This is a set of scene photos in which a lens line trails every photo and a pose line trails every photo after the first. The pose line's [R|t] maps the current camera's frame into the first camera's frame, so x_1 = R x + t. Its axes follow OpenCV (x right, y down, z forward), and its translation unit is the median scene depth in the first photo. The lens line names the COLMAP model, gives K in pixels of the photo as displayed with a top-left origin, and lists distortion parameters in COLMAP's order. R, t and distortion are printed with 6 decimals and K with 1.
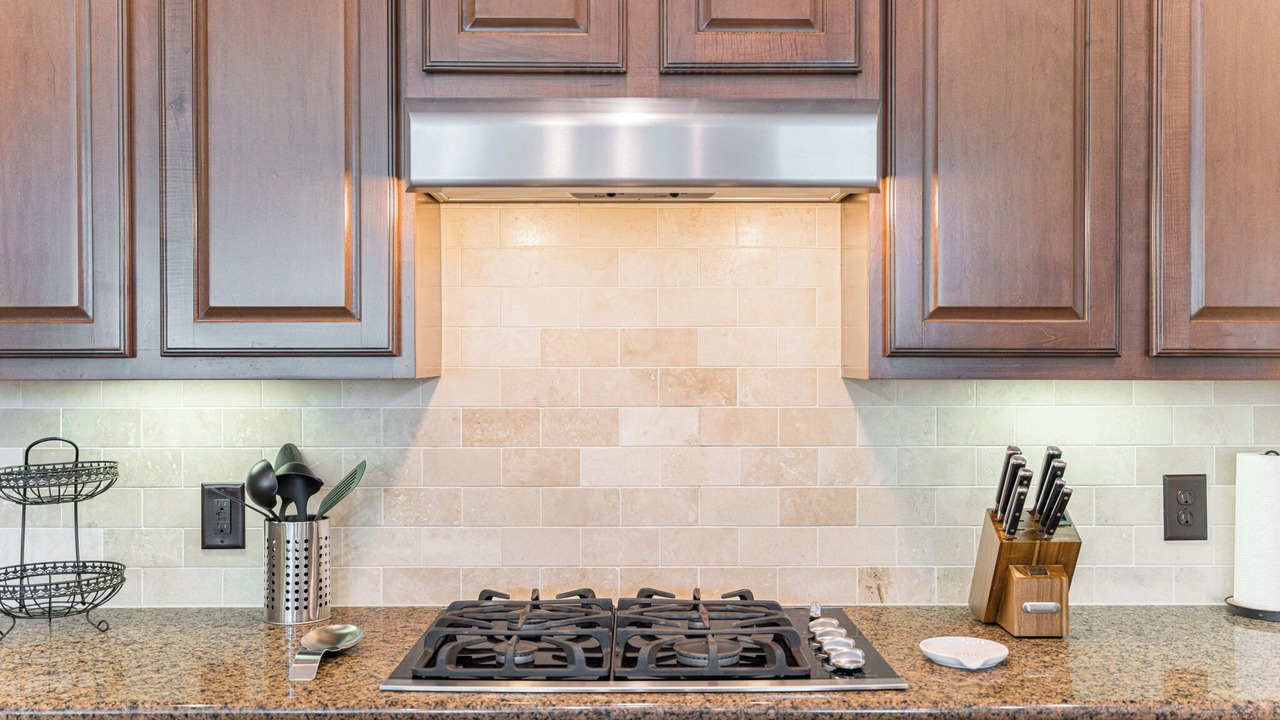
lens RADIAL K [[1142.8, 0, 636.6], [0, 1142.8, 363.1], [0, 0, 1]] dist [-0.007189, 0.006343]
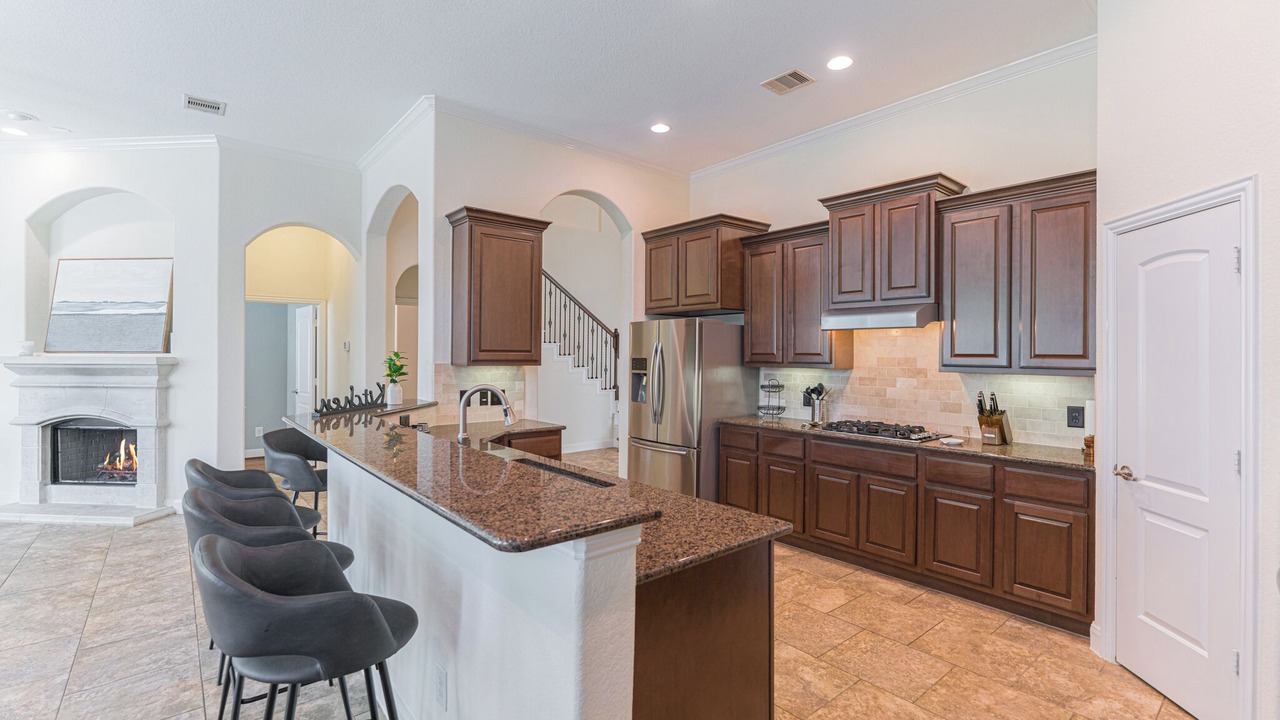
lens RADIAL K [[566.6, 0, 632.2], [0, 566.6, 352.6], [0, 0, 1]] dist [-0.007864, 0.001657]
pose [[0.625833, 0.005083, -0.779941, 0.918403], [-0.014321, 0.999885, -0.004975, -0.023167], [0.779826, 0.014283, 0.625834, -0.896272]]
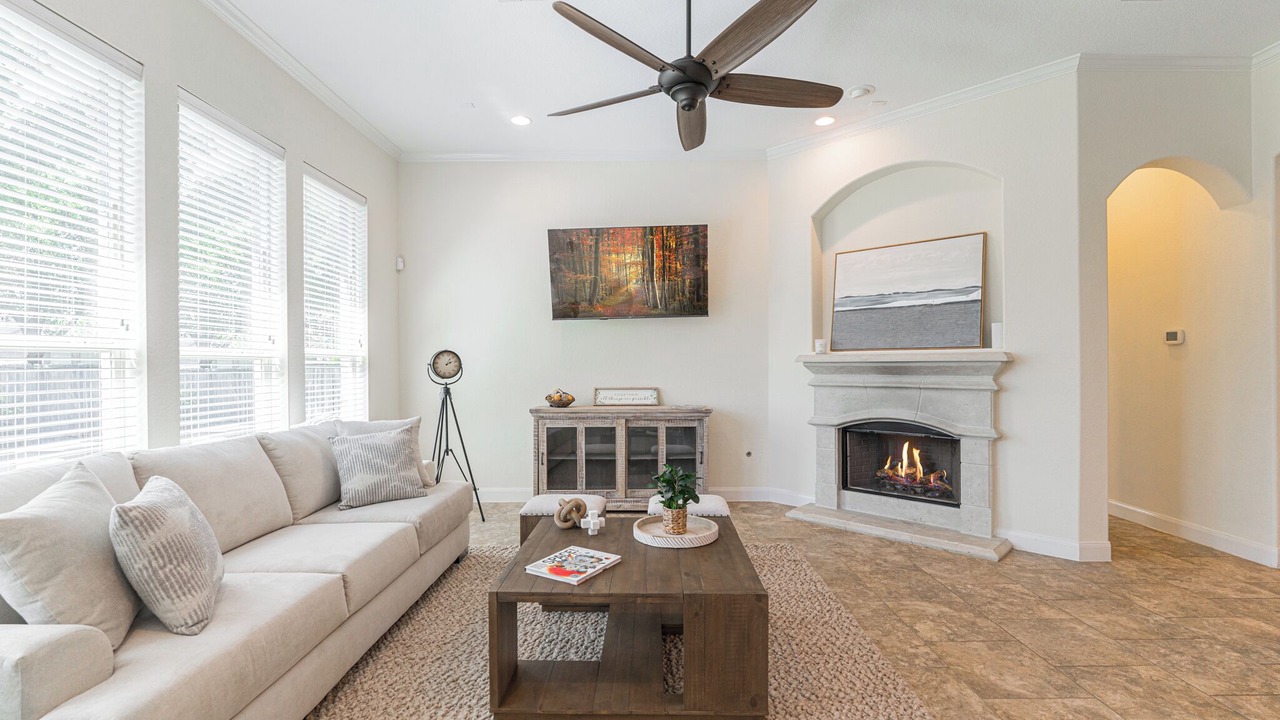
lens RADIAL K [[566.6, 0, 655.1], [0, 566.6, 362.4], [0, 0, 1]] dist [-0.007864, 0.001657]
pose [[0.003676, 0.004119, -0.999985, -0.204572], [-0.005054, 0.999979, 0.004101, 0.041113], [0.999980, 0.005038, 0.003696, -2.072723]]
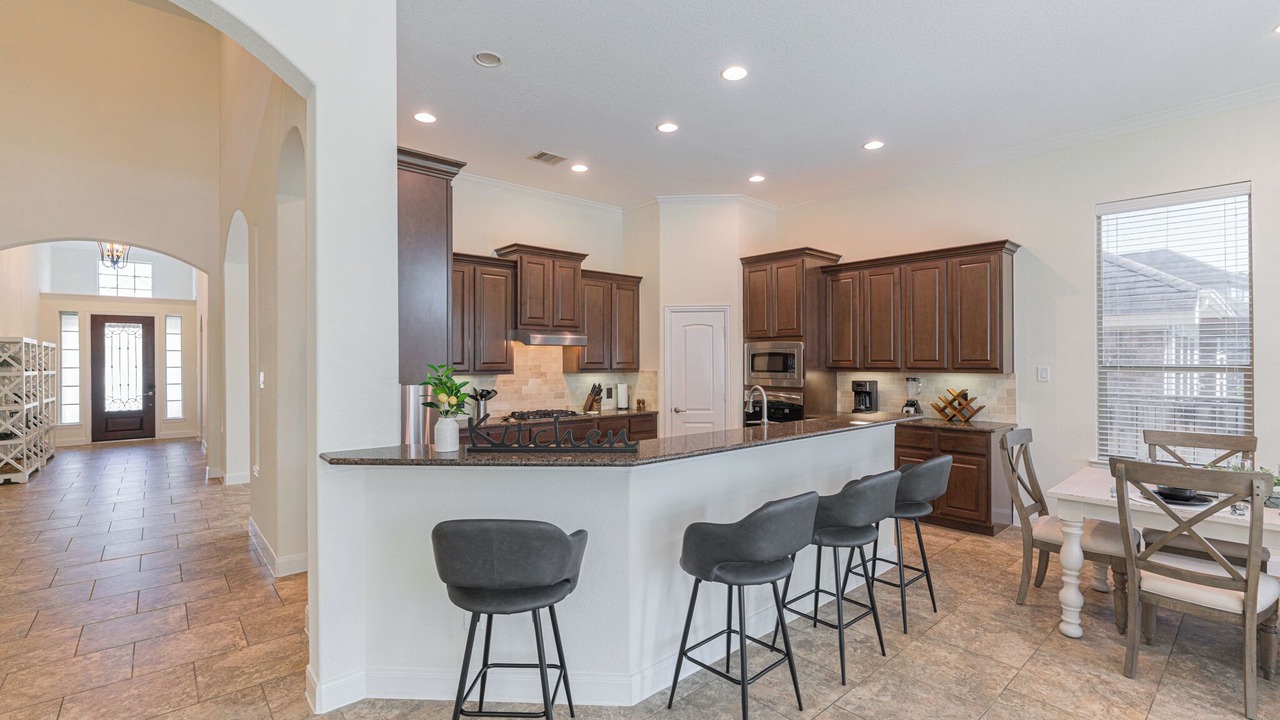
lens RADIAL K [[566.6, 0, 637.1], [0, 566.6, 361.0], [0, 0, 1]] dist [-0.007864, 0.001657]
pose [[0.765290, 0.000331, 0.643685, -1.384367], [0.008002, 0.999918, -0.010028, -0.016766], [-0.643635, 0.012825, 0.765225, -1.448285]]
